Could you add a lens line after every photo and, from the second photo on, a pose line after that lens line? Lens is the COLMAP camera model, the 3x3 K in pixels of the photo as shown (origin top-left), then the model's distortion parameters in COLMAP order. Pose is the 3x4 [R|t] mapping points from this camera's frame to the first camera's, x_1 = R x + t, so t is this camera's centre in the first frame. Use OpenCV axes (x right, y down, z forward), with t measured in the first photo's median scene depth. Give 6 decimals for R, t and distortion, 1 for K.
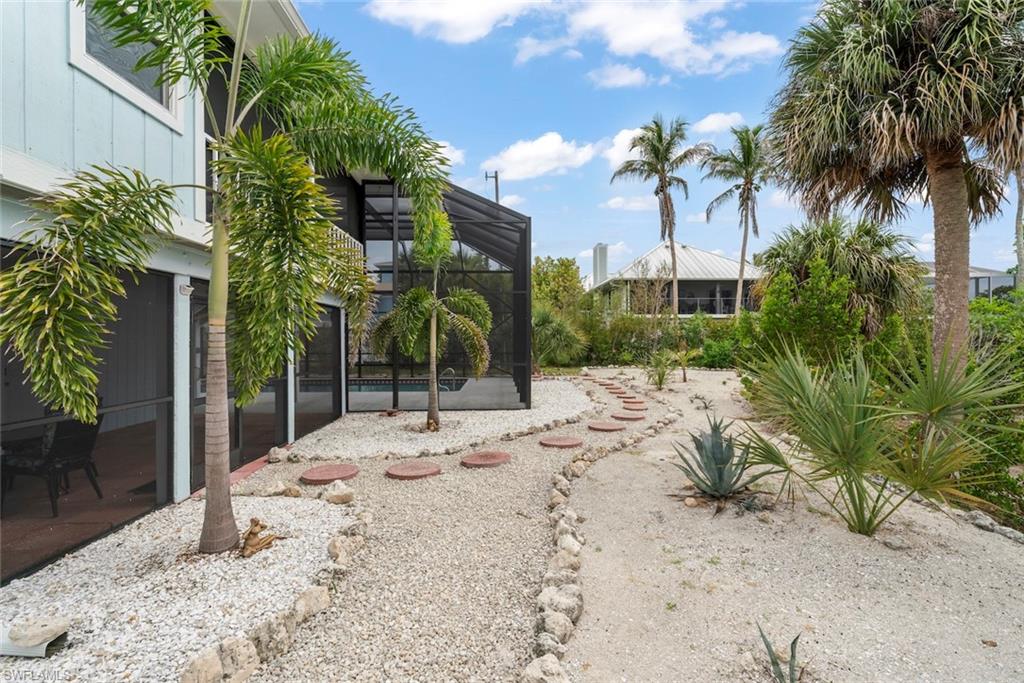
lens RADIAL K [[444.7, 0, 510.1], [0, 444.7, 329.9], [0, 0, 1]] dist [0.000705, 0.000265]
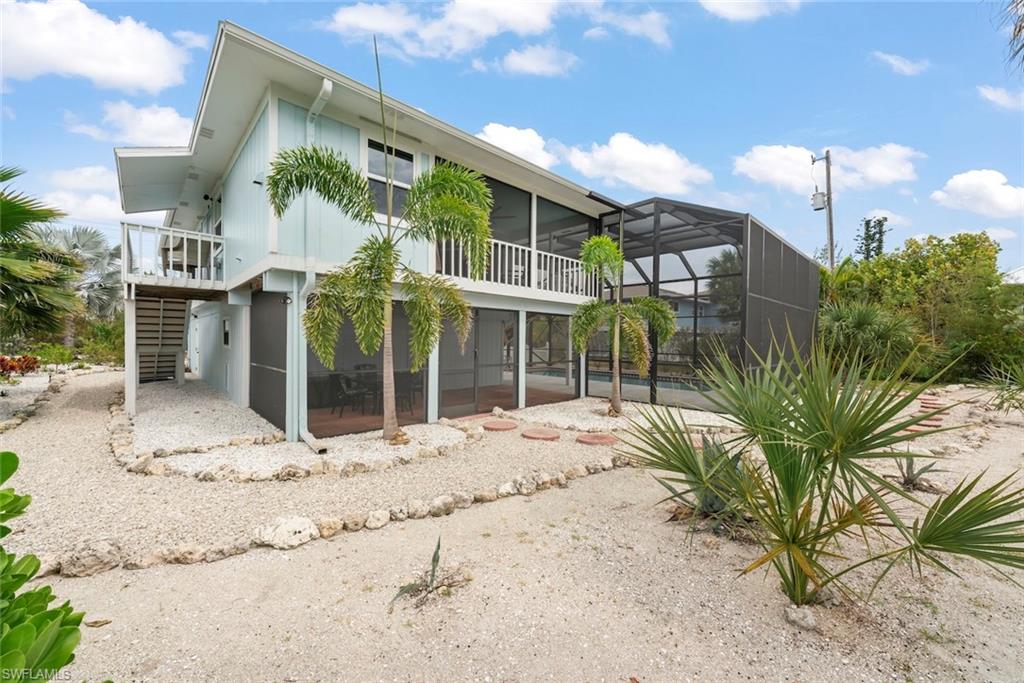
lens RADIAL K [[393.6, 0, 506.3], [0, 393.6, 324.9], [0, 0, 1]] dist [0.000301, 0.000075]
pose [[0.660612, -0.015488, -0.750568, 0.459622], [-0.001302, 0.999762, -0.021775, 0.004952], [0.750727, 0.015362, 0.660434, 0.088829]]
